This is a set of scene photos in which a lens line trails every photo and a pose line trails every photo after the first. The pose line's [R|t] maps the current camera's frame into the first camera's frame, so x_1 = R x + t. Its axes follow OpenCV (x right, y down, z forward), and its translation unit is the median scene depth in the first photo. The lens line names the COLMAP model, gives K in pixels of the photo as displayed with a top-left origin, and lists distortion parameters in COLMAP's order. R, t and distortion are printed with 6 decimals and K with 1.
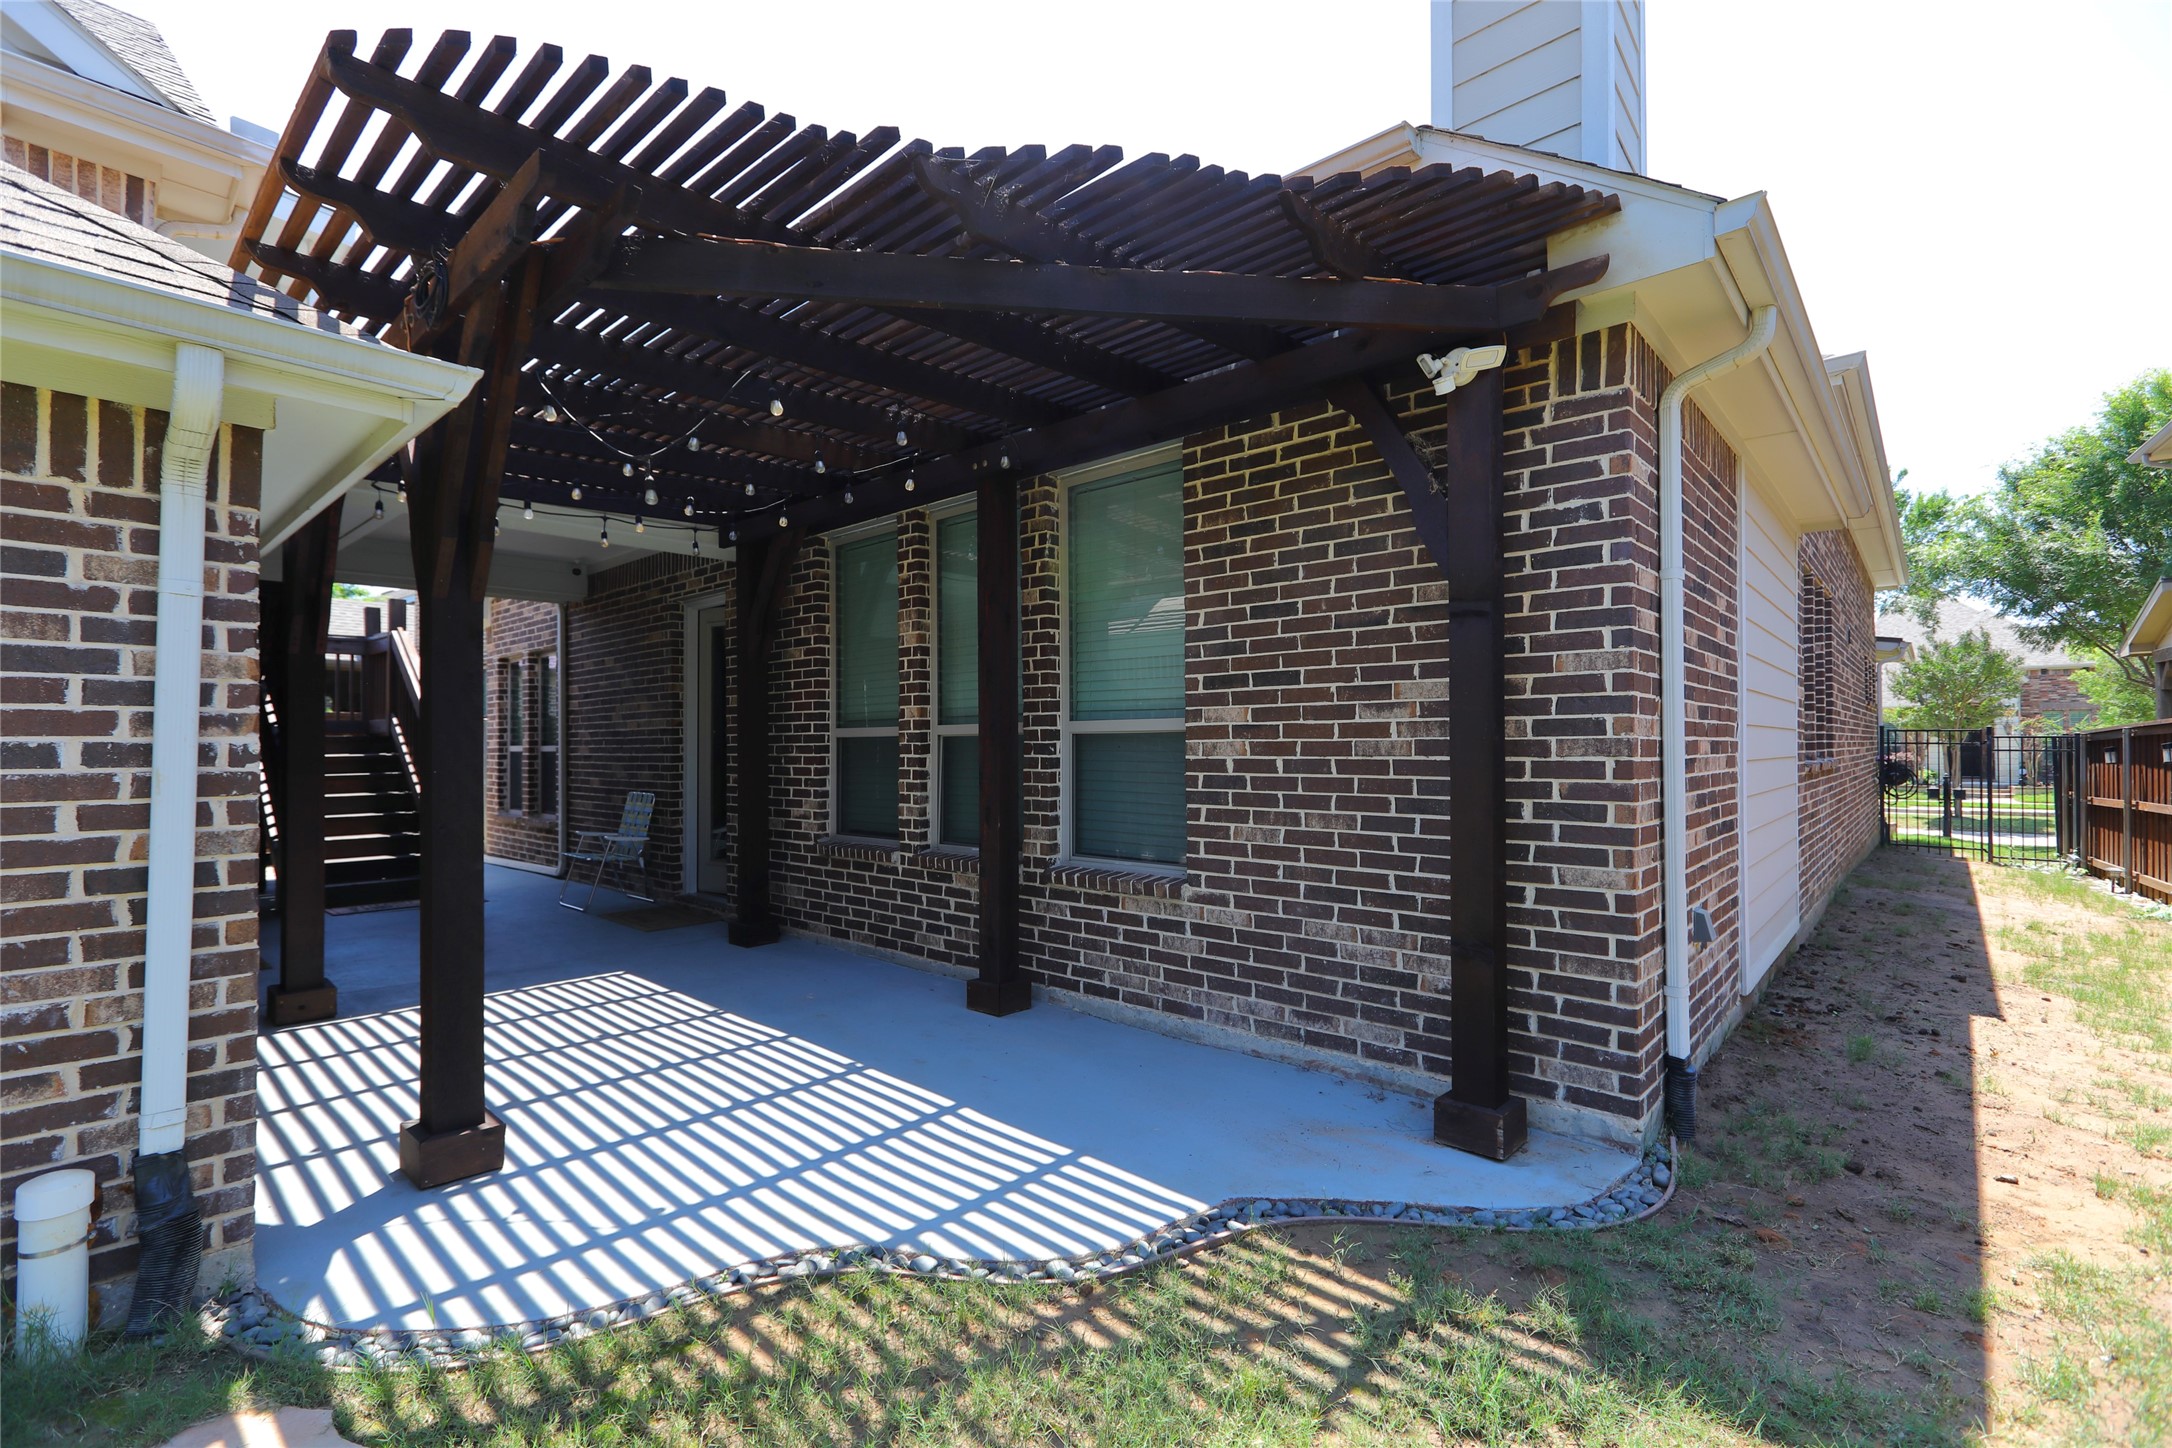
lens RADIAL K [[958.9, 0, 1071.0], [0, 958.9, 727.0], [0, 0, 1]] dist [0.000305, -0.000140]
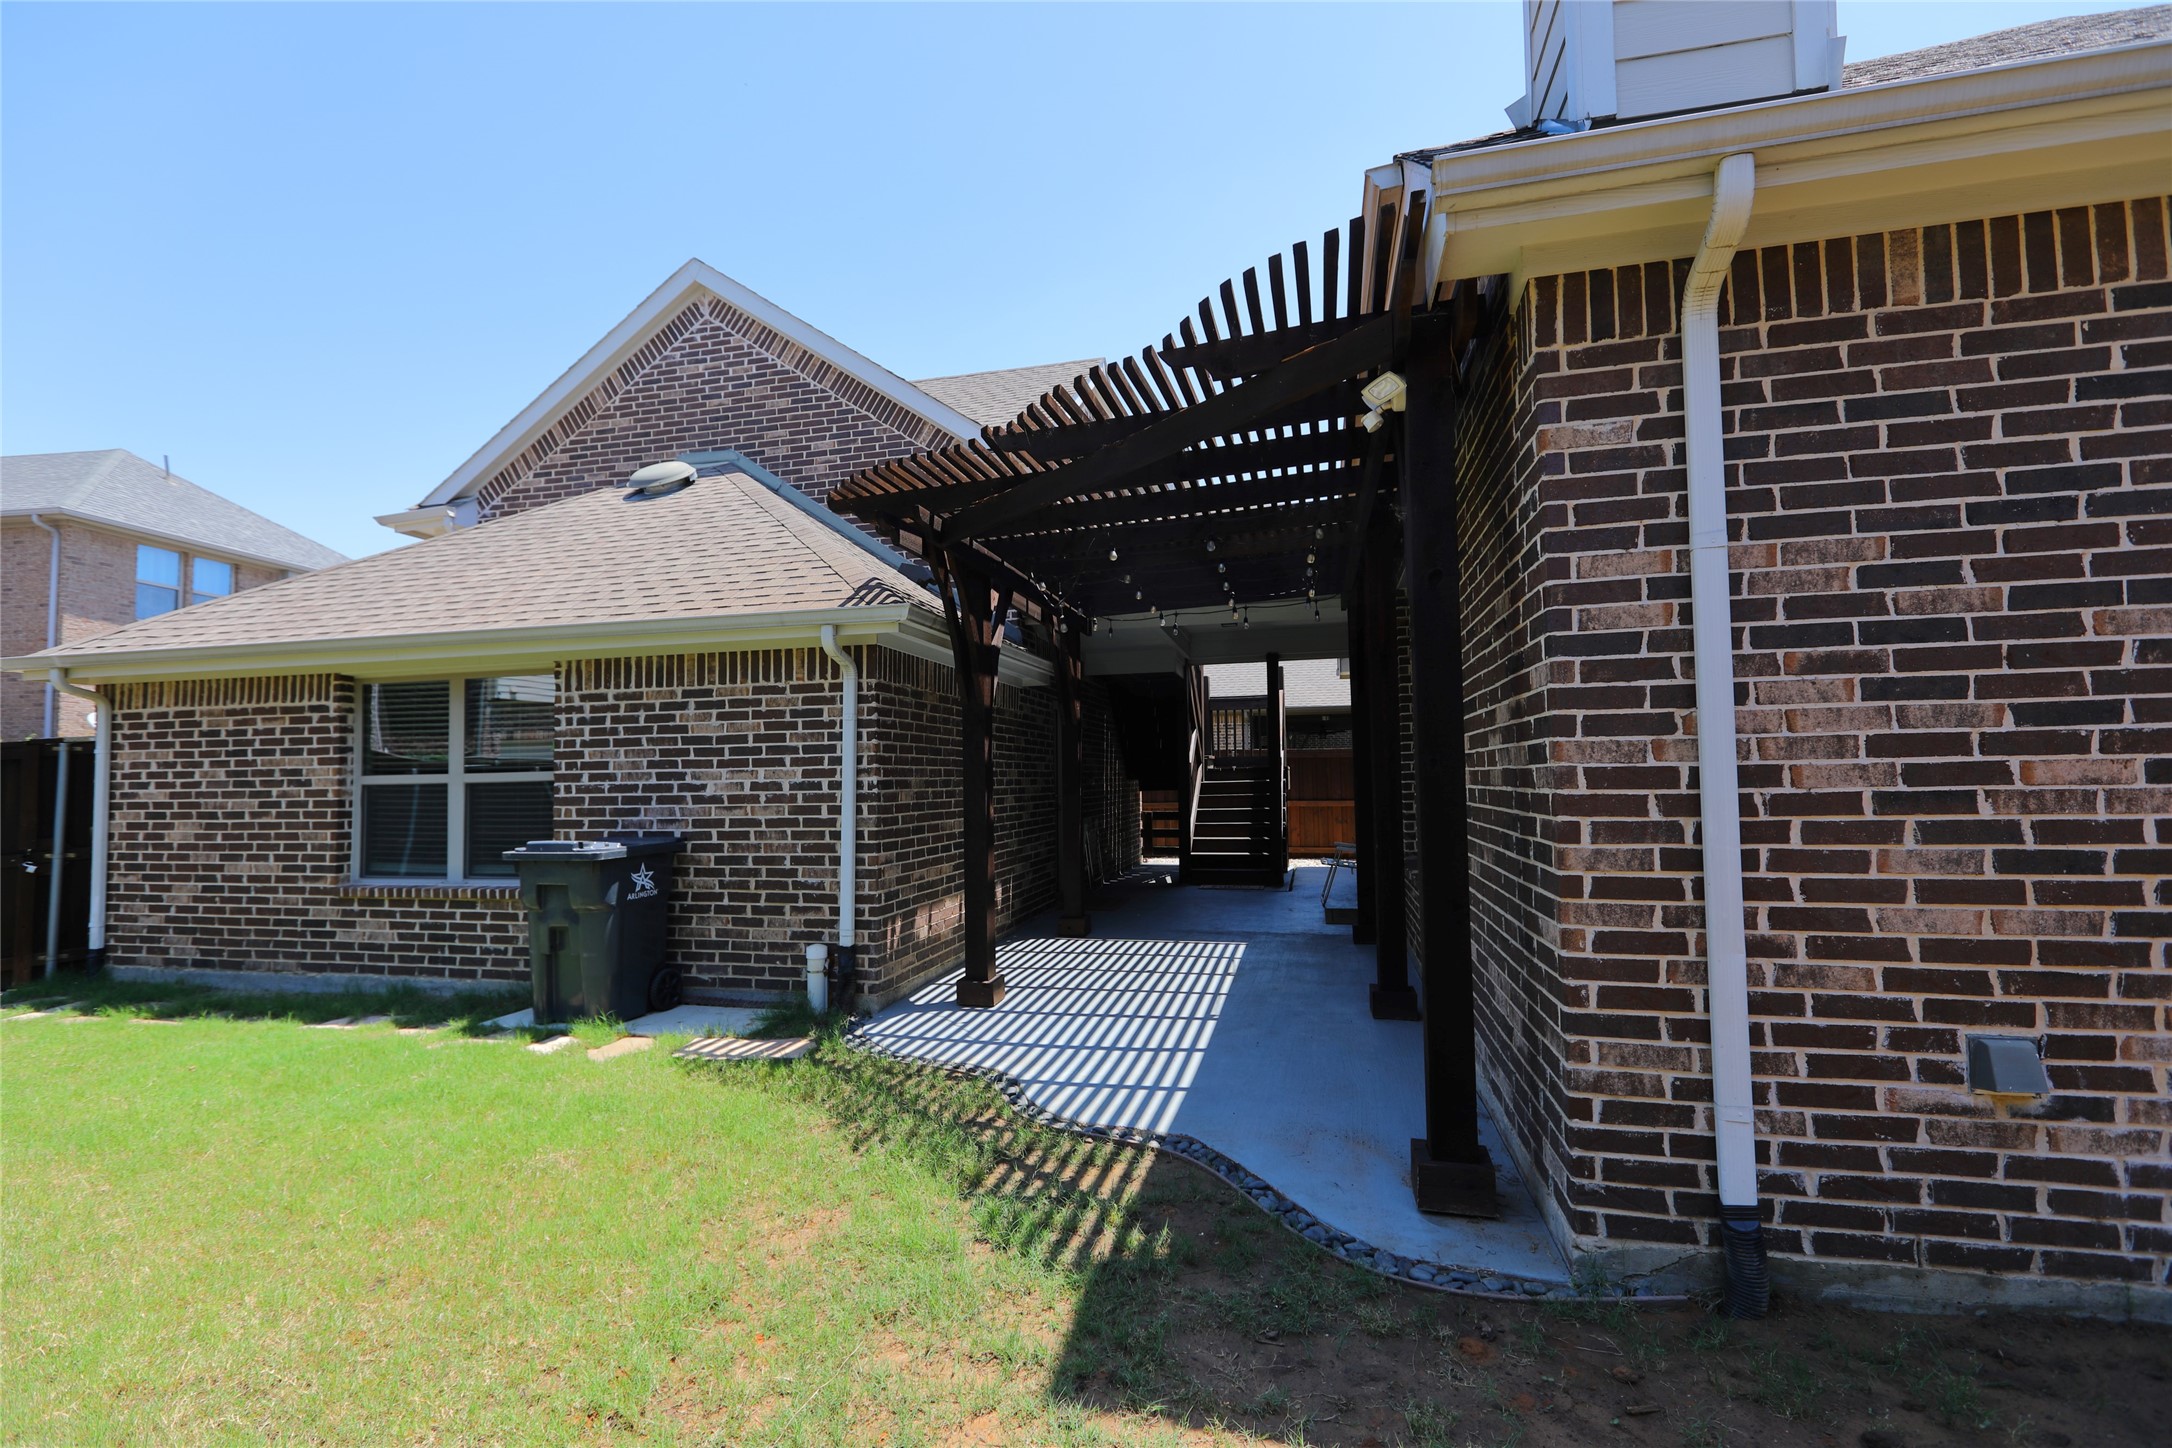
lens RADIAL K [[958.9, 0, 1069.6], [0, 958.9, 728.5], [0, 0, 1]] dist [0.000305, -0.000140]
pose [[0.485781, -0.051348, -0.872571, 1.411819], [0.026107, 0.998680, -0.044234, 0.007057], [0.873690, -0.001292, 0.486481, 0.285076]]
